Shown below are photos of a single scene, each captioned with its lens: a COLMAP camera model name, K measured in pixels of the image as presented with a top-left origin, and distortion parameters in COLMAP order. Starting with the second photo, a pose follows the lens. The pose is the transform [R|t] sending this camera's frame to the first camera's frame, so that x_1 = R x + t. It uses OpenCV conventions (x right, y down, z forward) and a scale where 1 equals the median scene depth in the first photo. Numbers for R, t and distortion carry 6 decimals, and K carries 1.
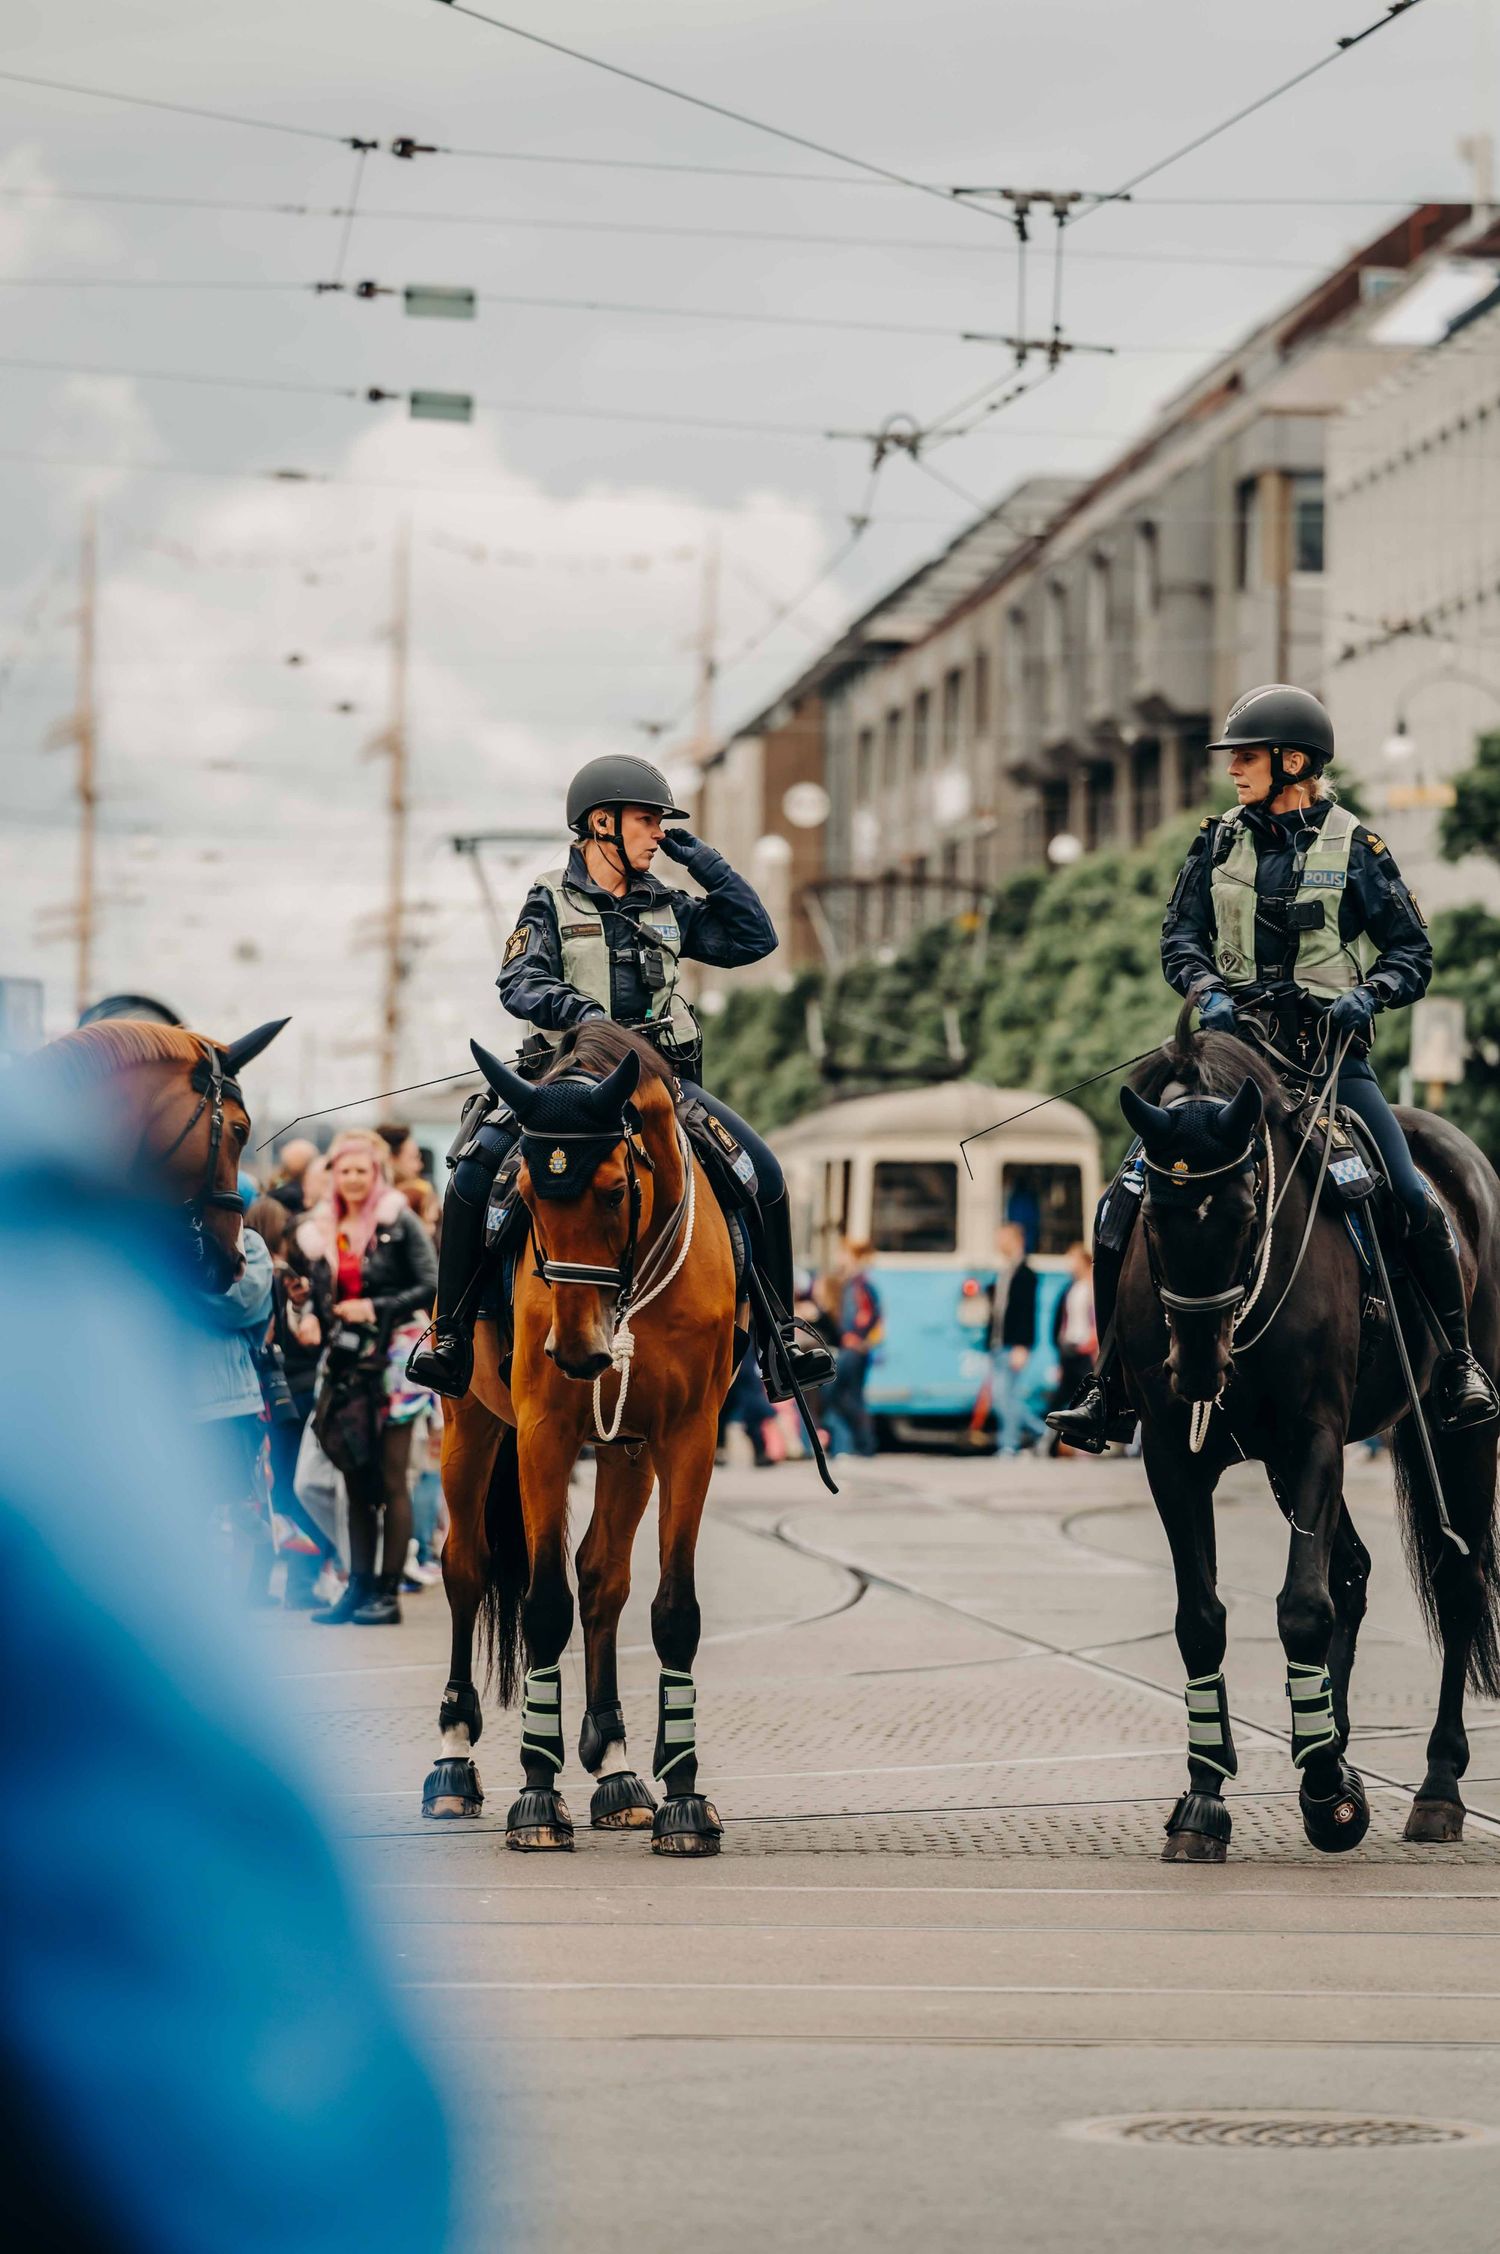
lens RADIAL K [[11251.4, 0, 750.0], [0, 11251.4, 1127.0], [0, 0, 1]] dist [-0.014385, 22.593800]
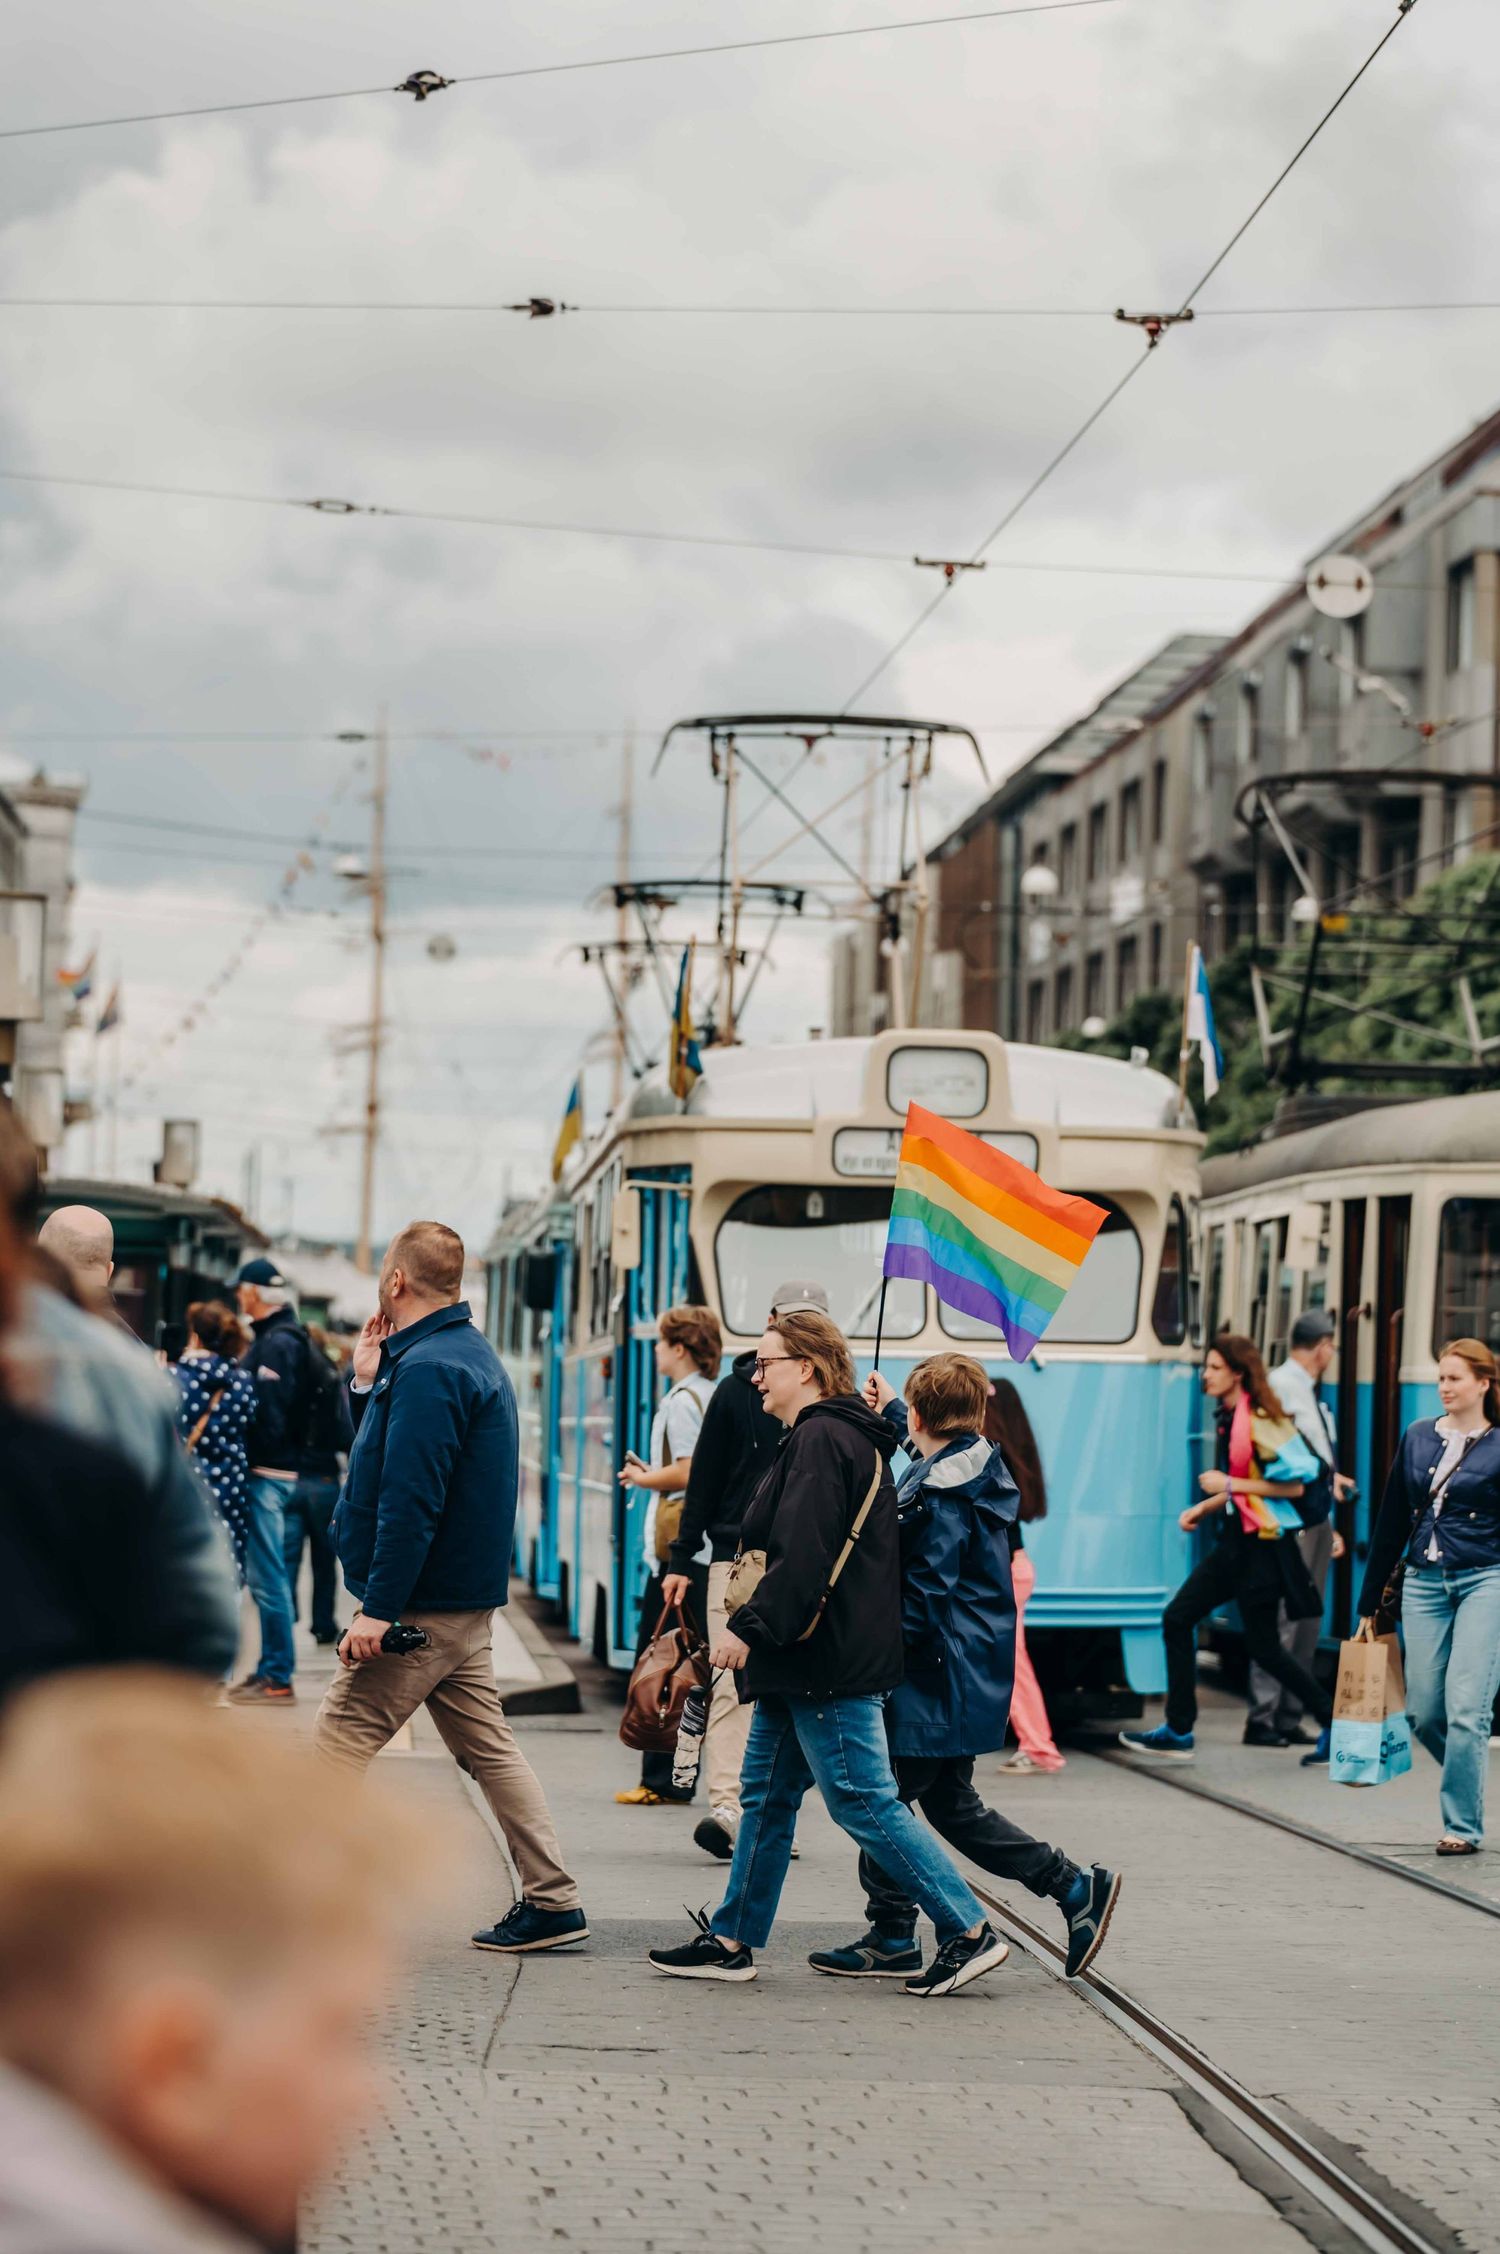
lens RADIAL K [[8282.2, 0, 750.0], [0, 8282.2, 1127.0], [0, 0, 1]] dist [-0.013554, -0.012131]
pose [[0.999879, 0.001368, -0.015510, -0.007127], [-0.001514, 0.999955, -0.009383, 0.001174], [0.015497, 0.009405, 0.999836, 0.187428]]
